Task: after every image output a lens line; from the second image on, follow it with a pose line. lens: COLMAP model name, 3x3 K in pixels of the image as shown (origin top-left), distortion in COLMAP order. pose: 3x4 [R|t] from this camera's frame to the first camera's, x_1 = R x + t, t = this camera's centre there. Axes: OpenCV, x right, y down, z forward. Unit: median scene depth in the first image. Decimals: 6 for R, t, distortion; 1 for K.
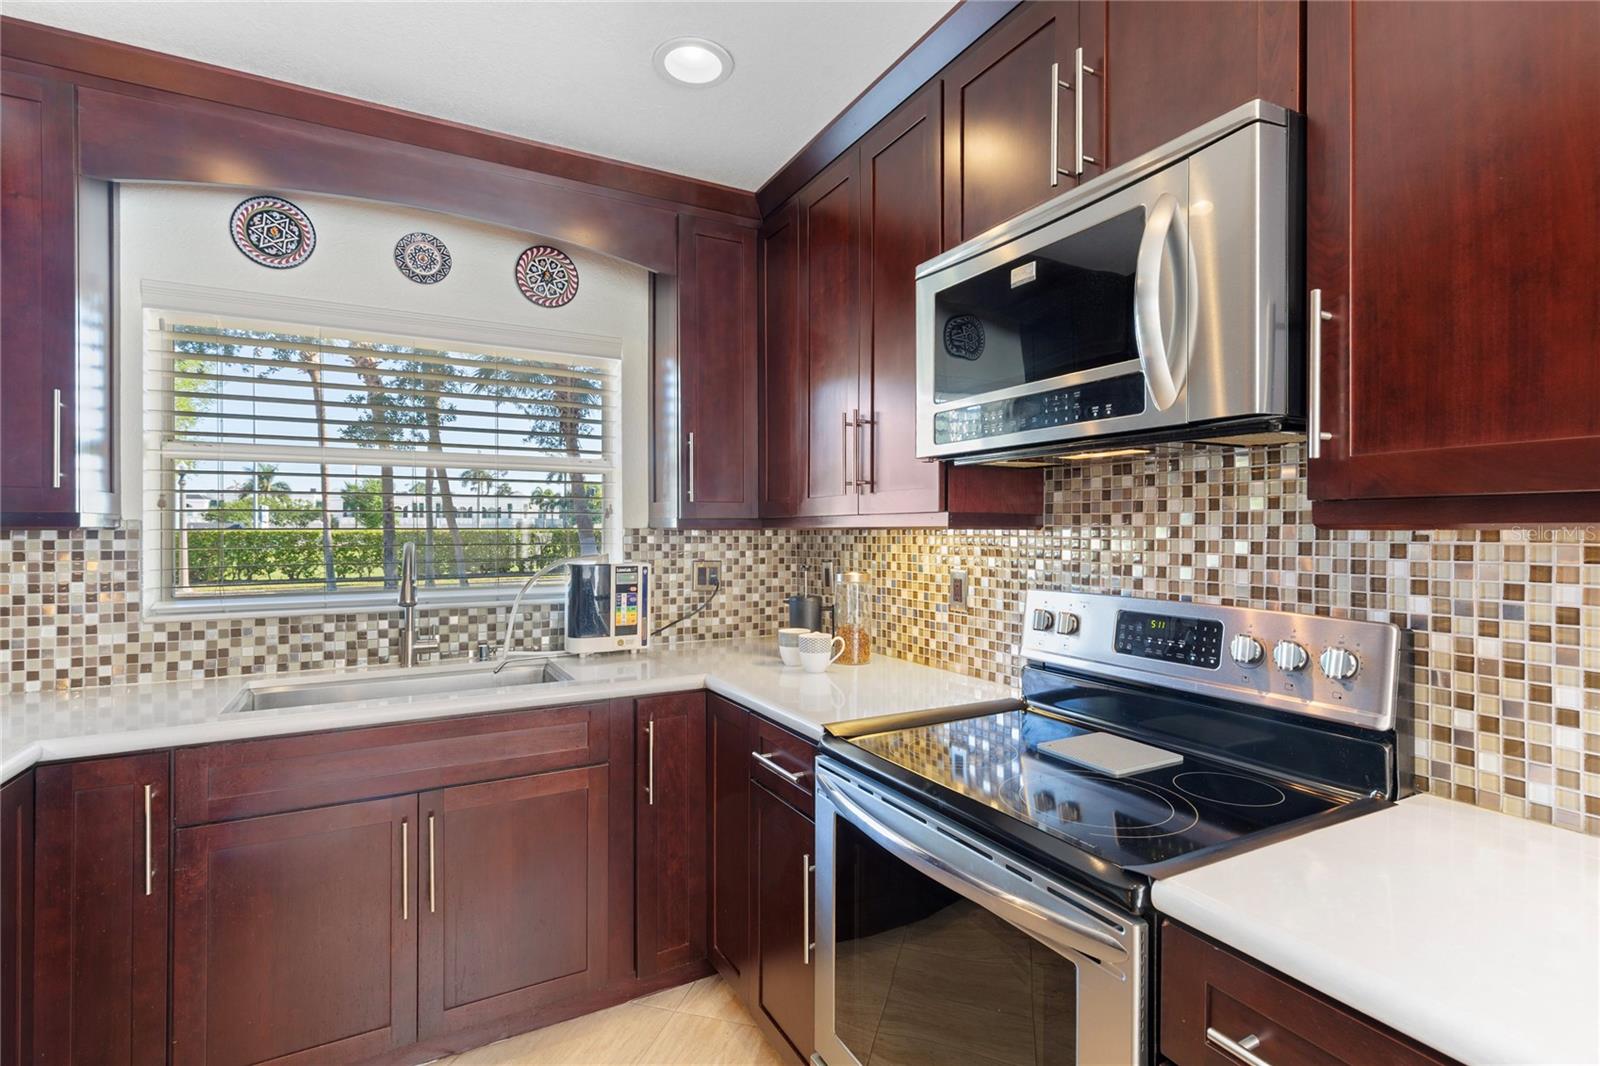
lens RADIAL K [[730.0, 0, 802.2], [0, 730.0, 529.8], [0, 0, 1]] dist [0.009282, -0.000986]
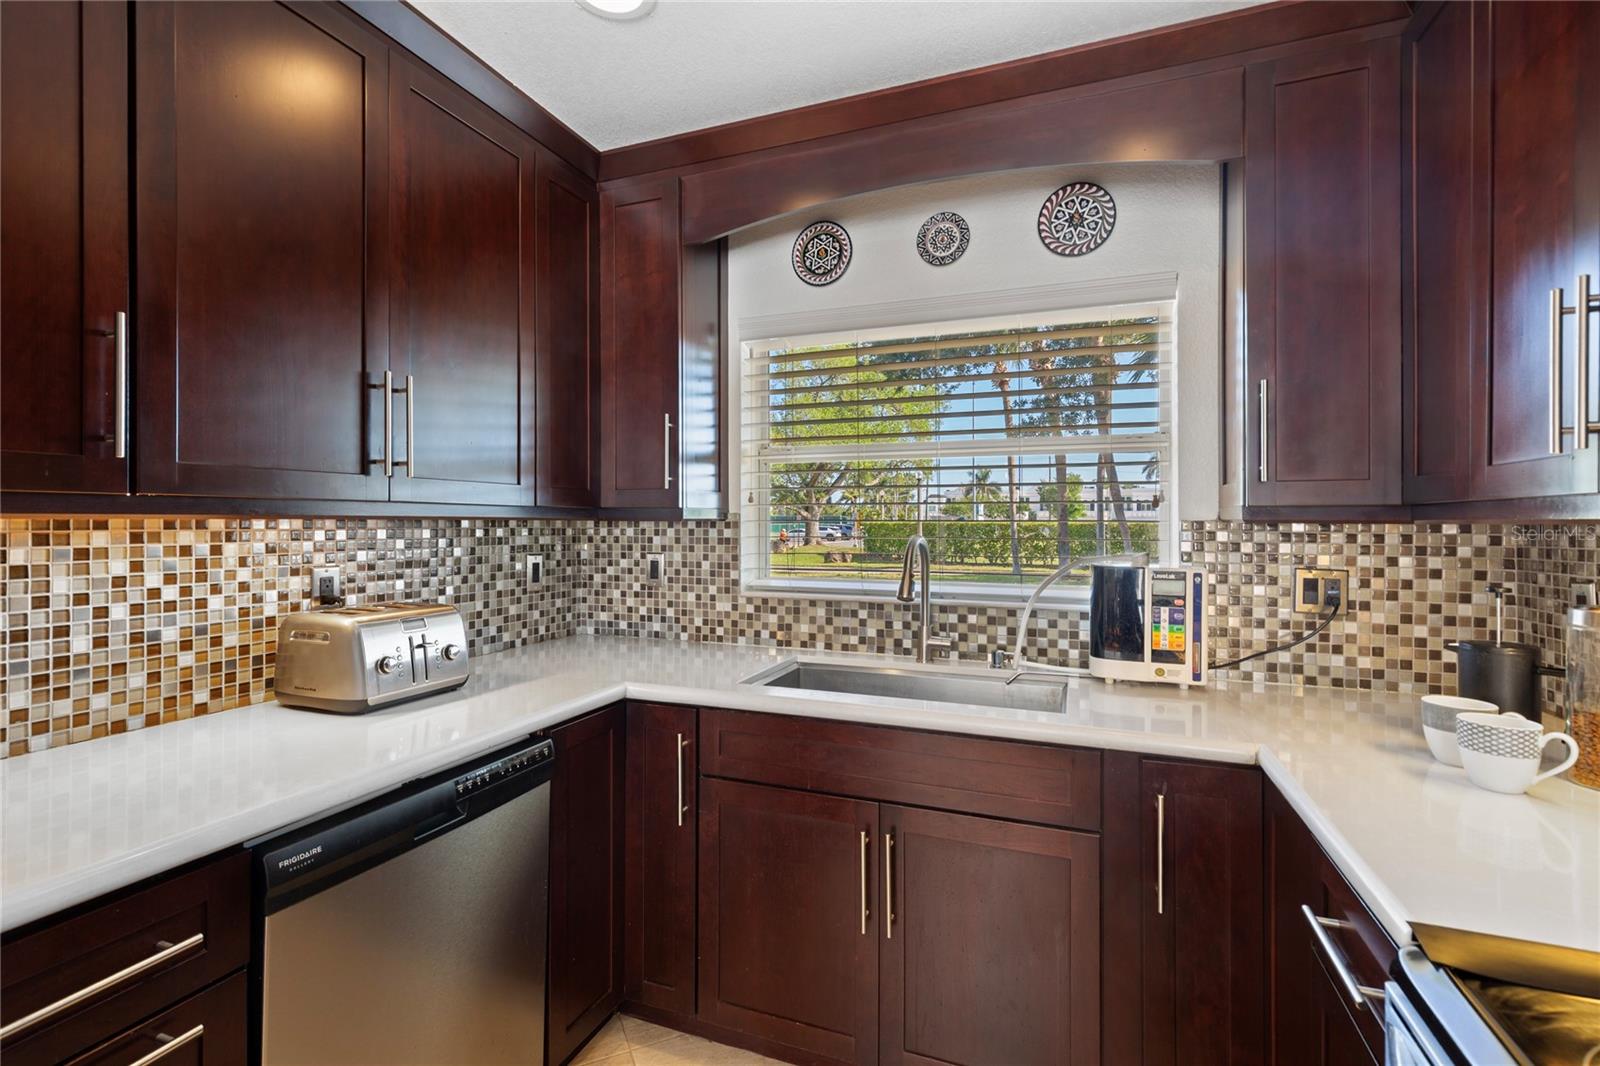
lens RADIAL K [[730.0, 0, 798.6], [0, 730.0, 518.0], [0, 0, 1]] dist [0.009282, -0.000986]
pose [[0.642975, -0.000463, -0.765887, 0.101360], [-0.002978, 0.999991, -0.003105, -0.001369], [0.765881, 0.004277, 0.642968, 0.255307]]
